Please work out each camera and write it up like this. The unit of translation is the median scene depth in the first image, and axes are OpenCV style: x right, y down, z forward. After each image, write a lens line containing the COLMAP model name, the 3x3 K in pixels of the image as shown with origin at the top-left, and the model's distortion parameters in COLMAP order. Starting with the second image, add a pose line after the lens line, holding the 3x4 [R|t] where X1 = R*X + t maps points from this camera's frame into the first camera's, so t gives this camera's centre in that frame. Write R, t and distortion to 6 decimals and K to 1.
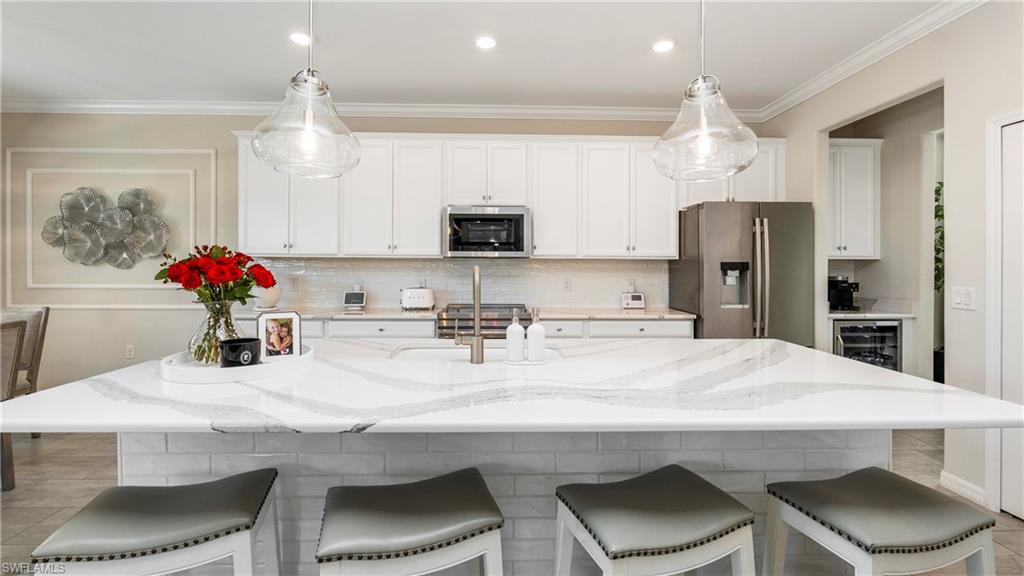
lens RADIAL K [[421.9, 0, 509.7], [0, 421.9, 267.2], [0, 0, 1]] dist [-0.002756, -0.000368]
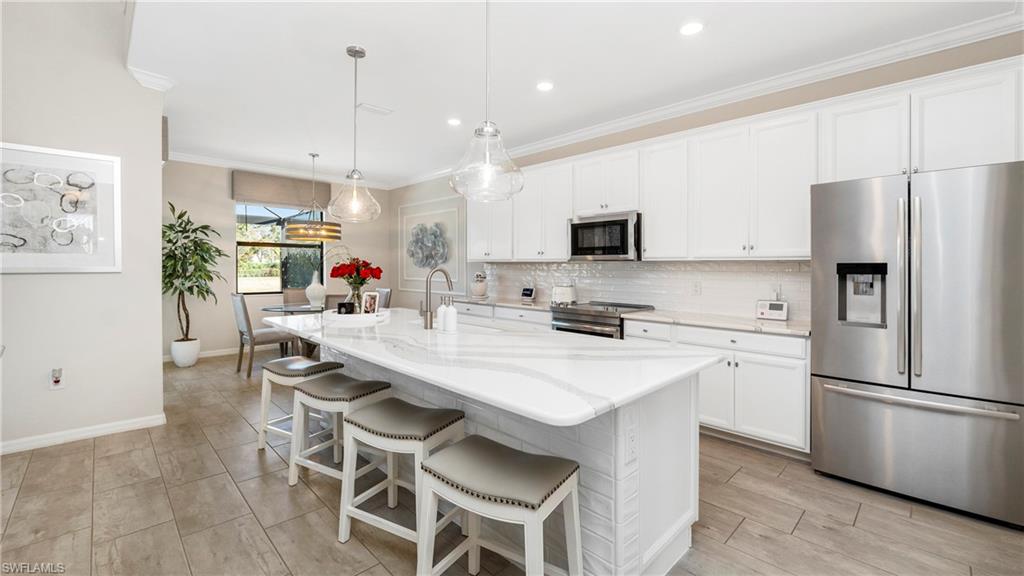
lens RADIAL K [[421.9, 0, 507.8], [0, 421.9, 269.7], [0, 0, 1]] dist [-0.002756, -0.000368]
pose [[0.680676, 0.003366, -0.732576, 0.578408], [-0.003819, 0.999992, 0.001047, 0.000942], [0.732574, 0.002085, 0.680684, 0.060337]]
